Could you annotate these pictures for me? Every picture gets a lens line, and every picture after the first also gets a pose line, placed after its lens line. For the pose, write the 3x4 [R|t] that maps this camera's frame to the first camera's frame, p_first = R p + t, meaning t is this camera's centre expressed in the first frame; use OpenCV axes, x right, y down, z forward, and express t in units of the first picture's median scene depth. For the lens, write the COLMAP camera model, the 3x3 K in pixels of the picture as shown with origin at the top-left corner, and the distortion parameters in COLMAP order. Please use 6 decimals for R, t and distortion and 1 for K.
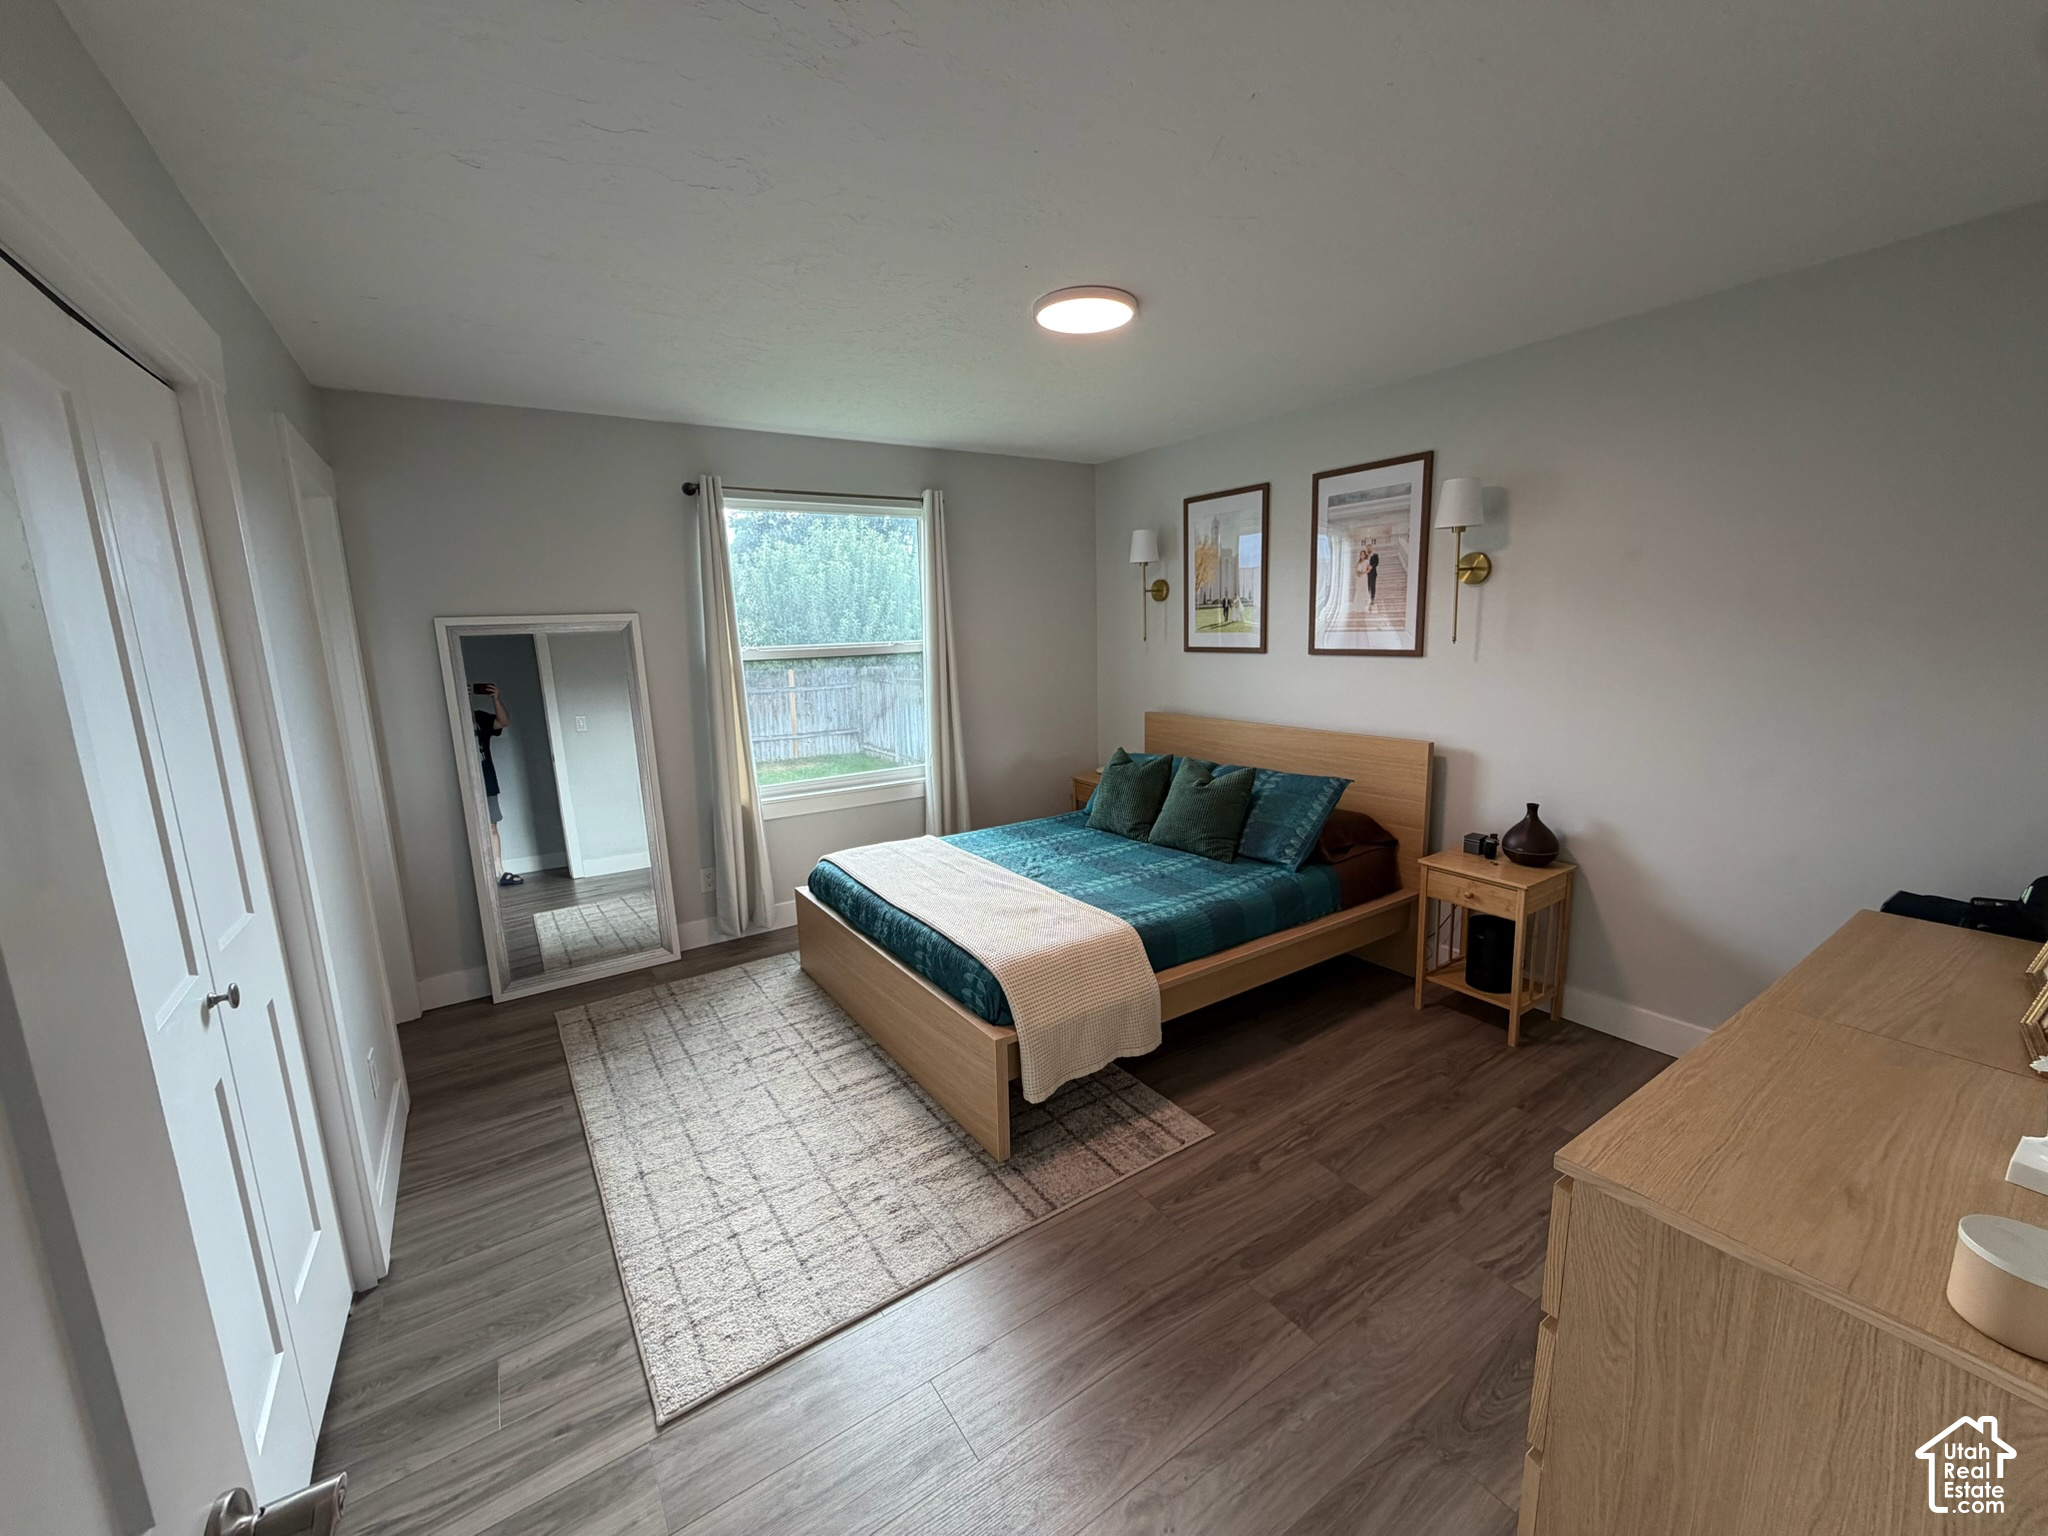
lens RADIAL K [[812.0, 0, 1009.9], [0, 812.0, 763.1], [0, 0, 1]] dist [-0.002333, -0.000179]
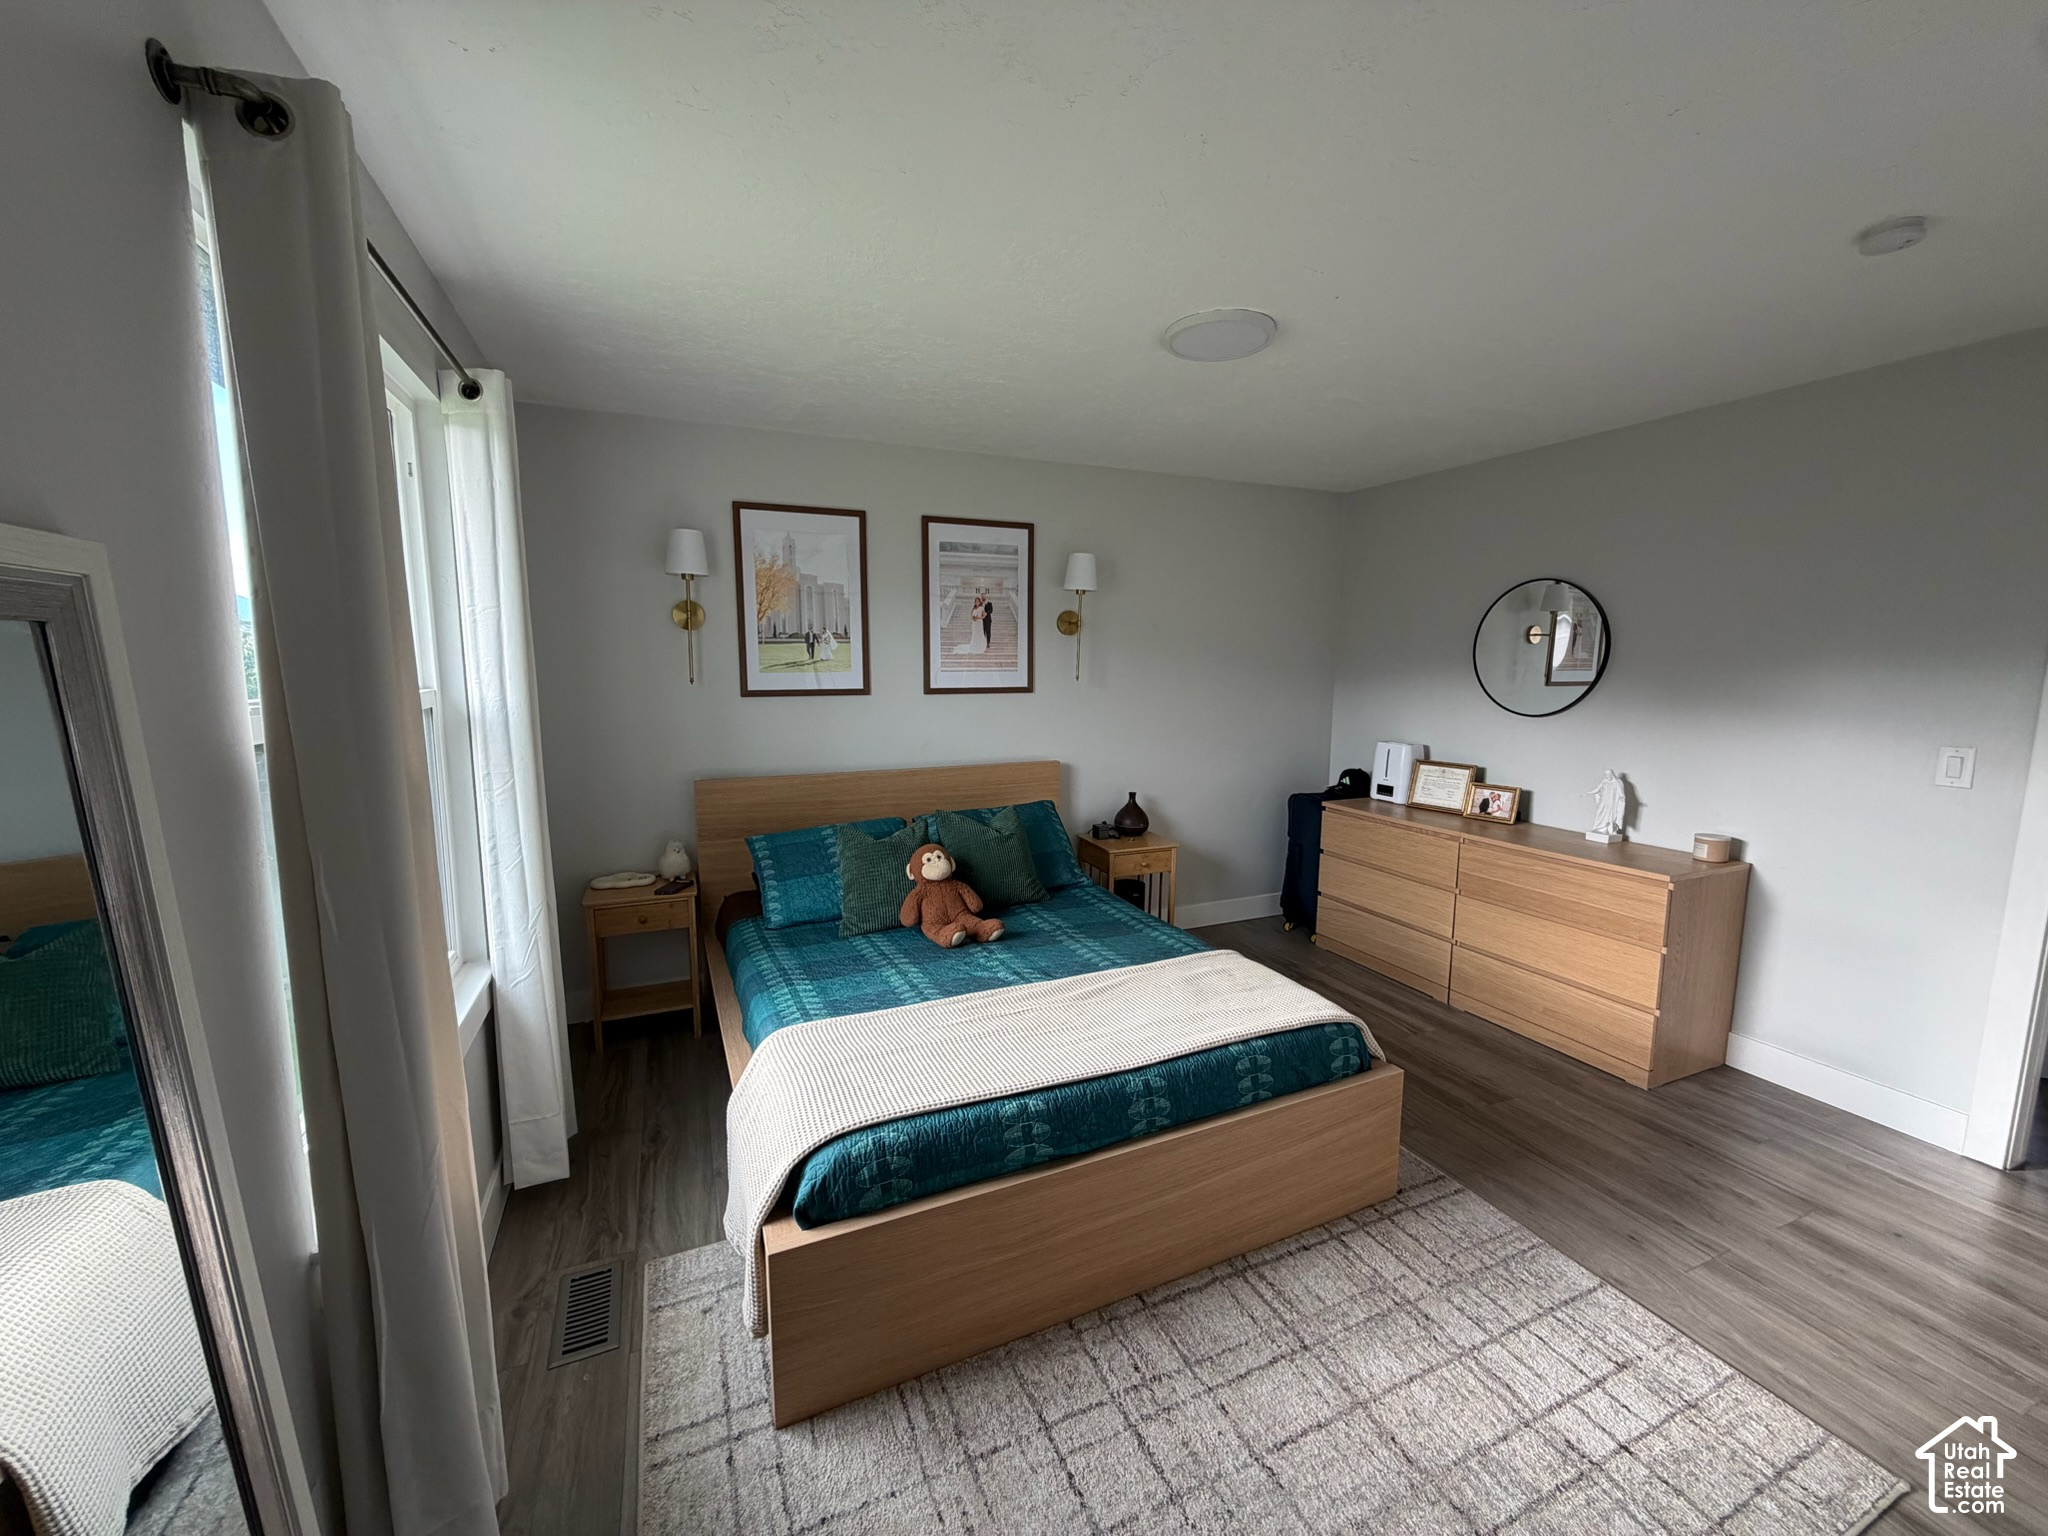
lens RADIAL K [[812.0, 0, 1018.8], [0, 812.0, 769.2], [0, 0, 1]] dist [-0.002333, -0.000179]
pose [[0.164086, -0.105993, 0.980735, -0.645168], [0.160364, 0.983851, 0.079500, -0.111028], [-0.973324, 0.144230, 0.178434, 0.772232]]
